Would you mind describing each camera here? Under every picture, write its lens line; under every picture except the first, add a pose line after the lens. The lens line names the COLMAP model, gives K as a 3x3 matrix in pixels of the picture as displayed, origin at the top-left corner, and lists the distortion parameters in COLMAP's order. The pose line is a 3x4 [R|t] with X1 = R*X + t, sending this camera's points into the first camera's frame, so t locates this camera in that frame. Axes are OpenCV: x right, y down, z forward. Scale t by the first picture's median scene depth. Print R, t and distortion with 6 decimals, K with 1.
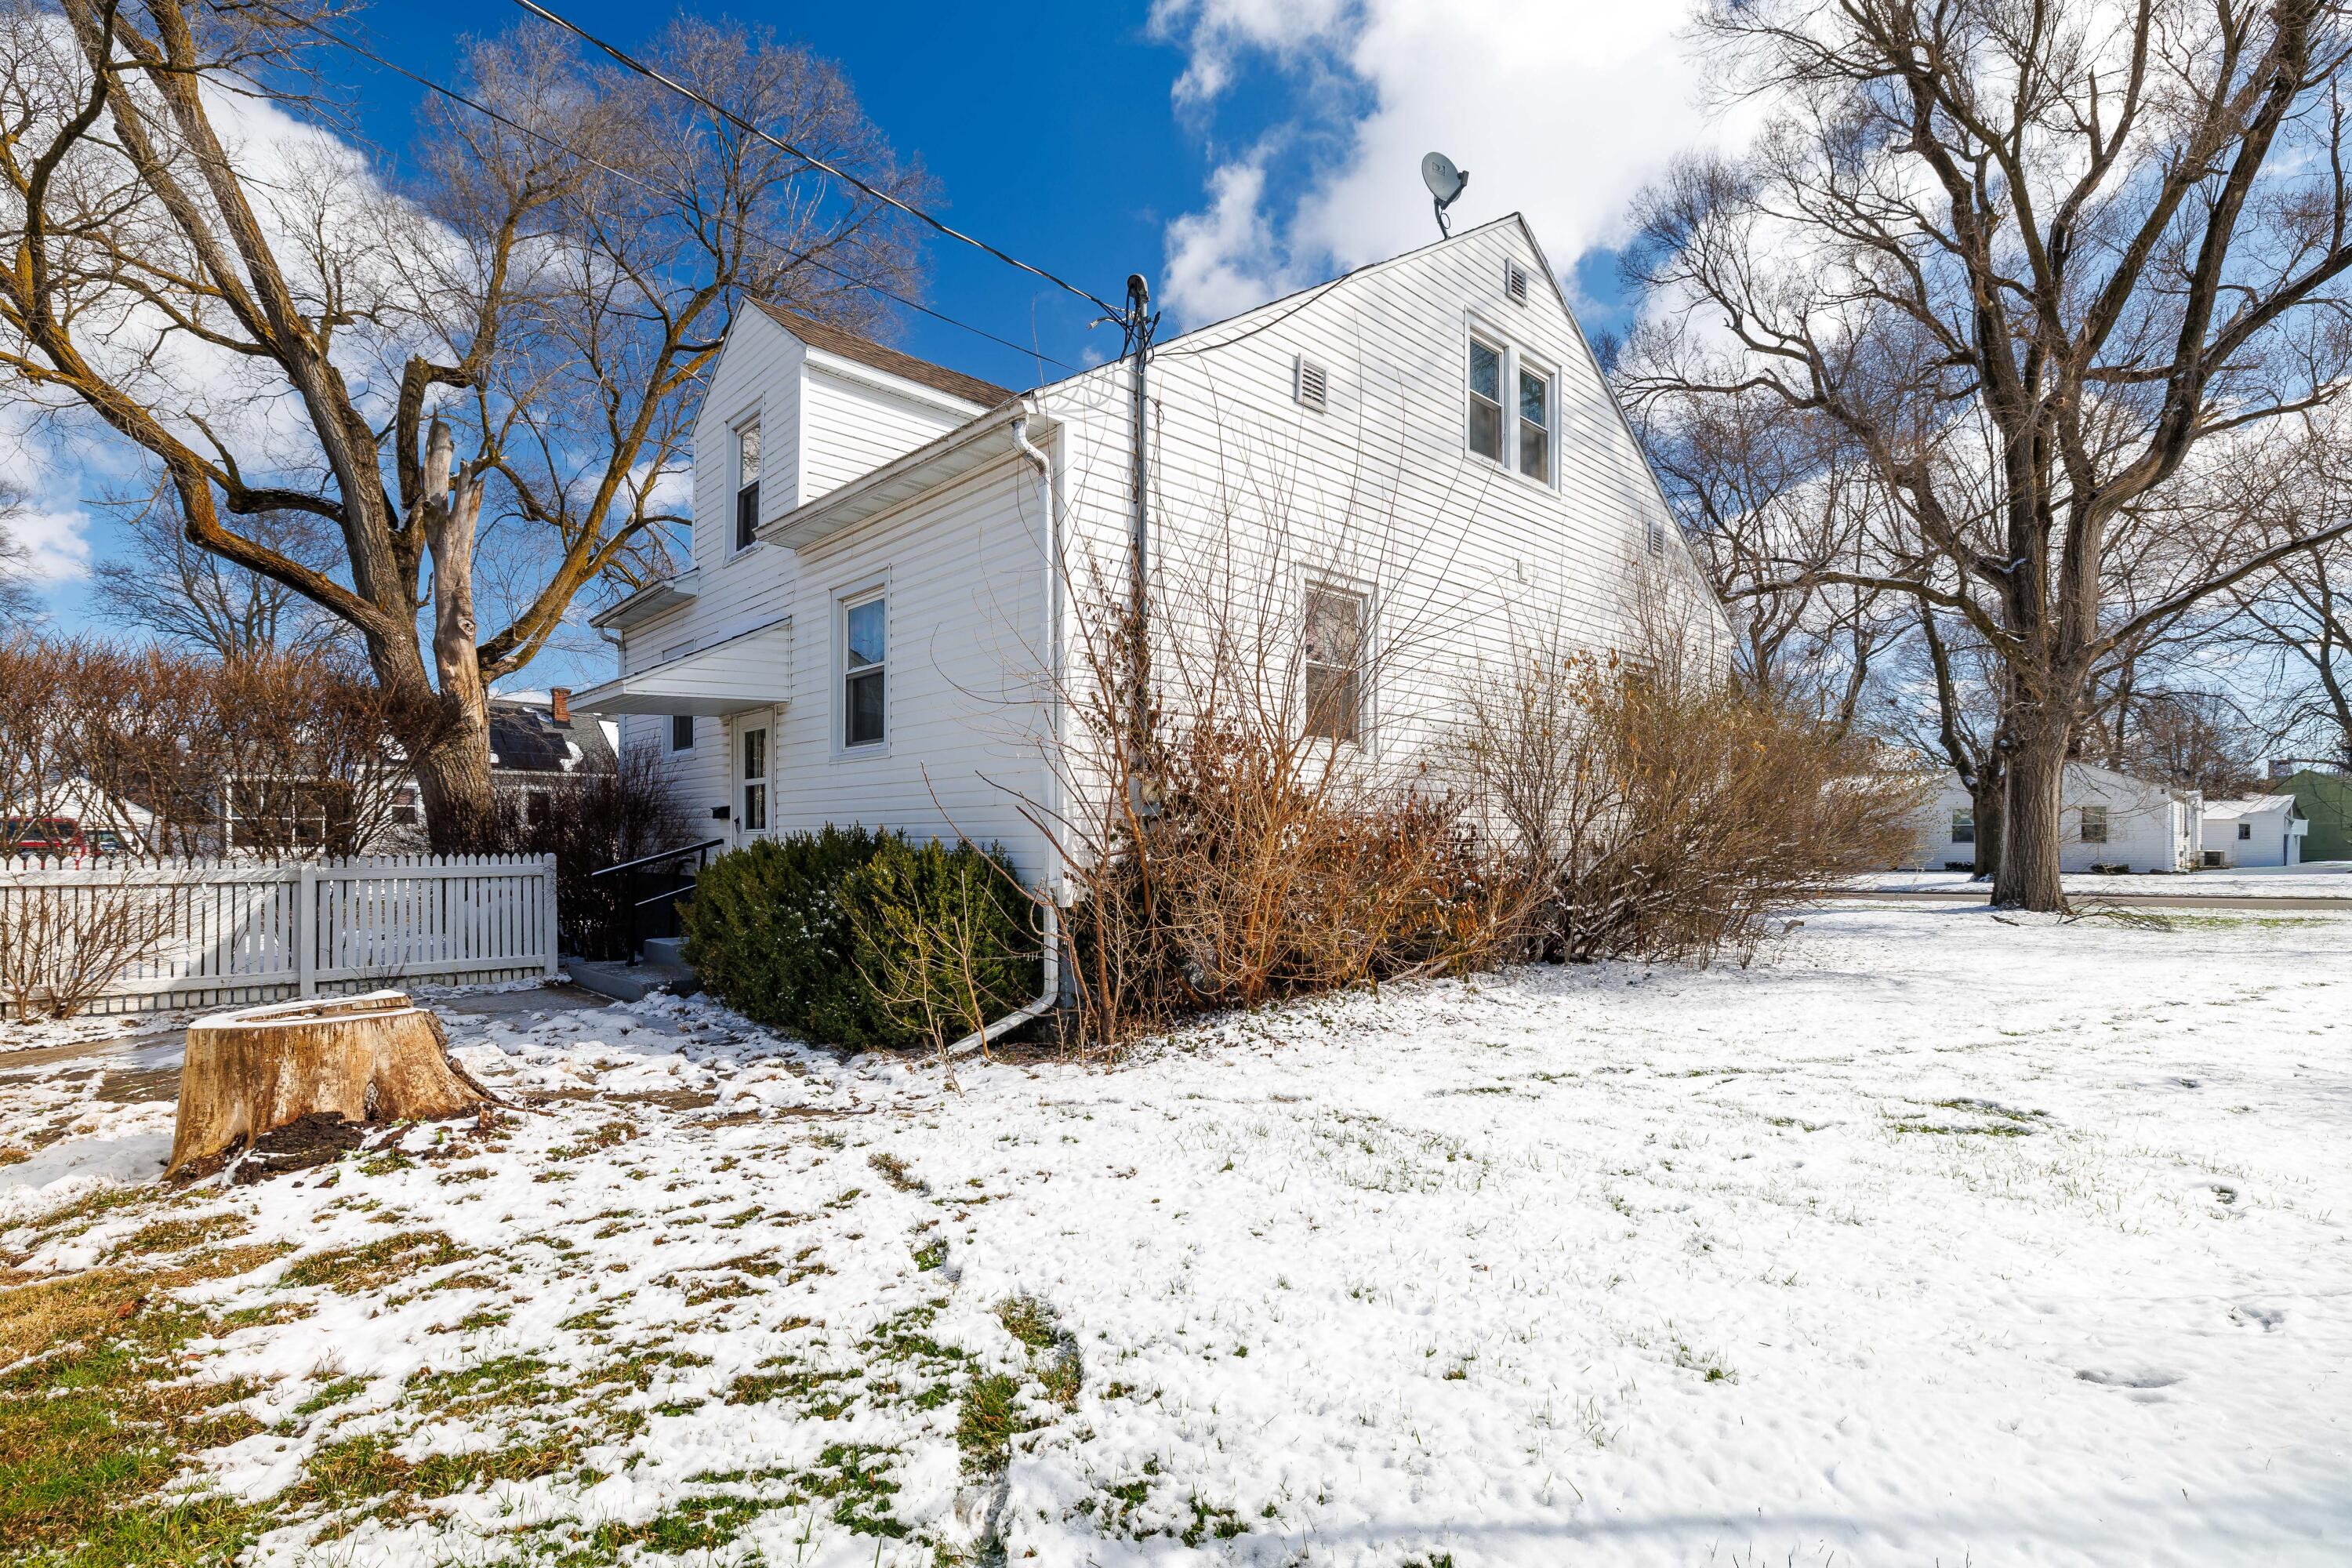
lens RADIAL K [[1050.7, 0, 1174.3], [0, 1050.7, 841.7], [0, 0, 1]] dist [-0.000044, -0.000065]
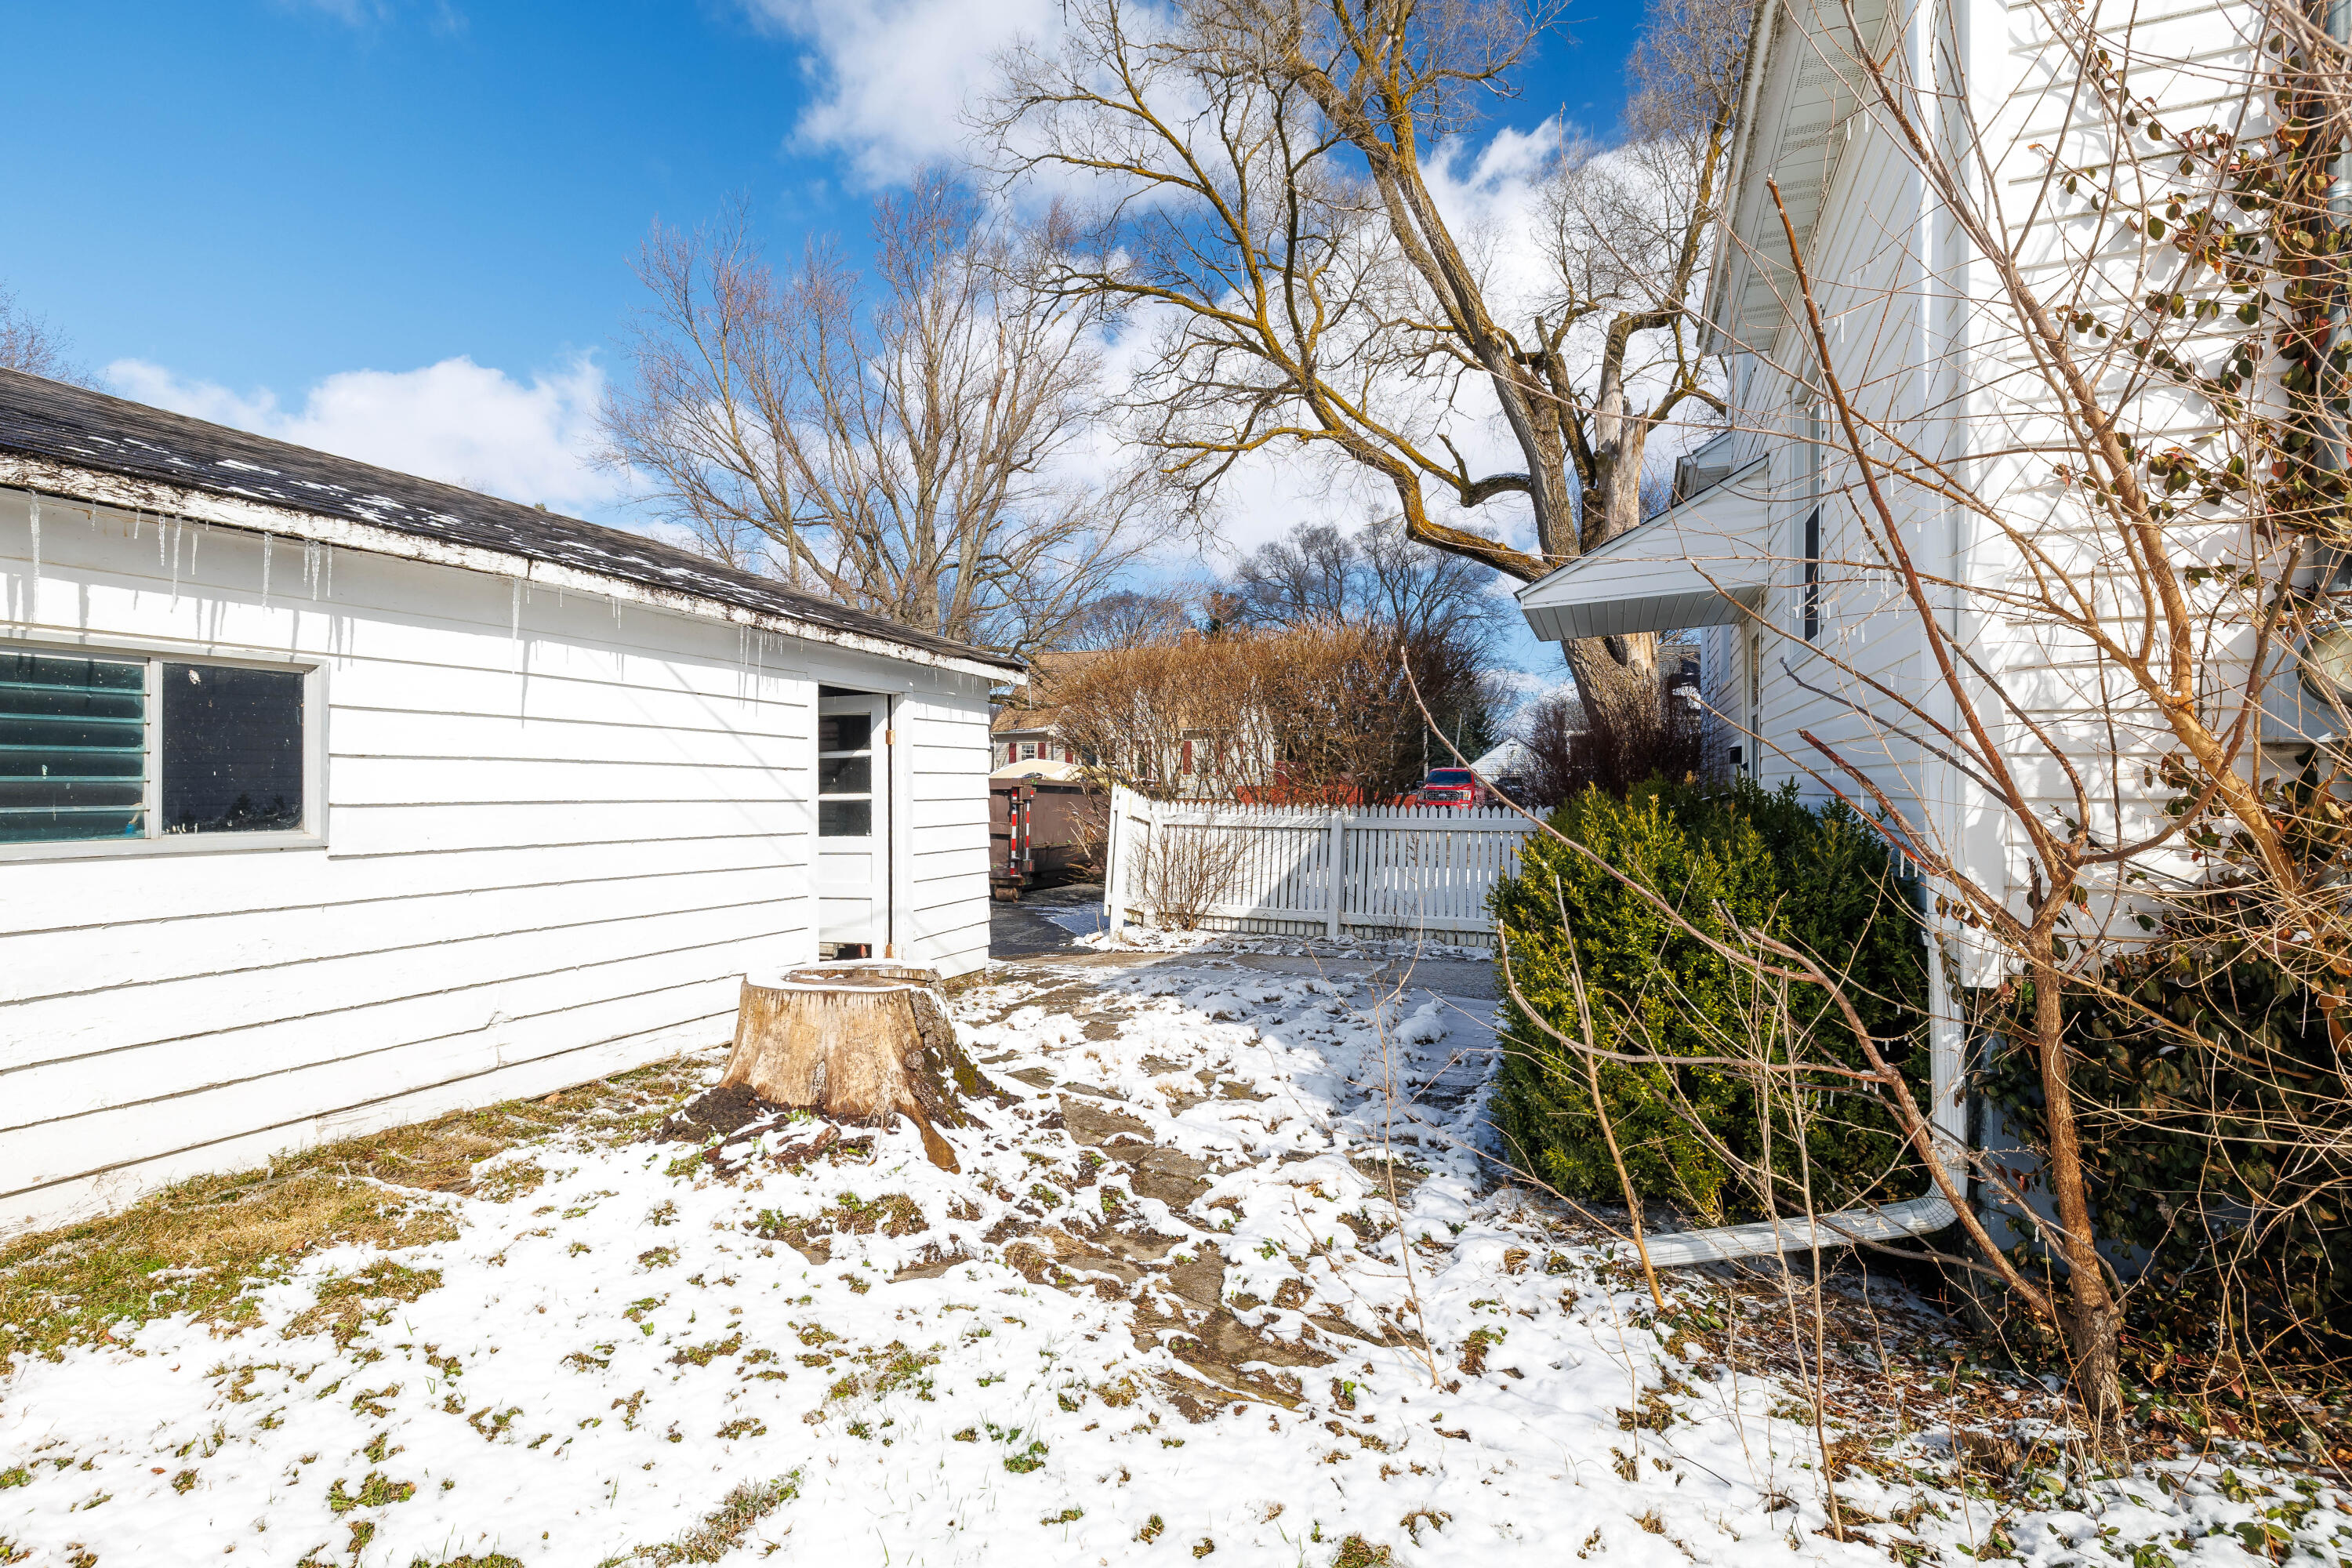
lens RADIAL K [[1055.1, 0, 1176.0], [0, 1055.1, 784.0], [0, 0, 1]] dist [-0.000217, 0.000132]
pose [[0.397113, 0.002666, -0.917766, 0.153834], [-0.004932, 0.999988, 0.000771, -0.013163], [0.917756, 0.004220, 0.397121, 0.656784]]
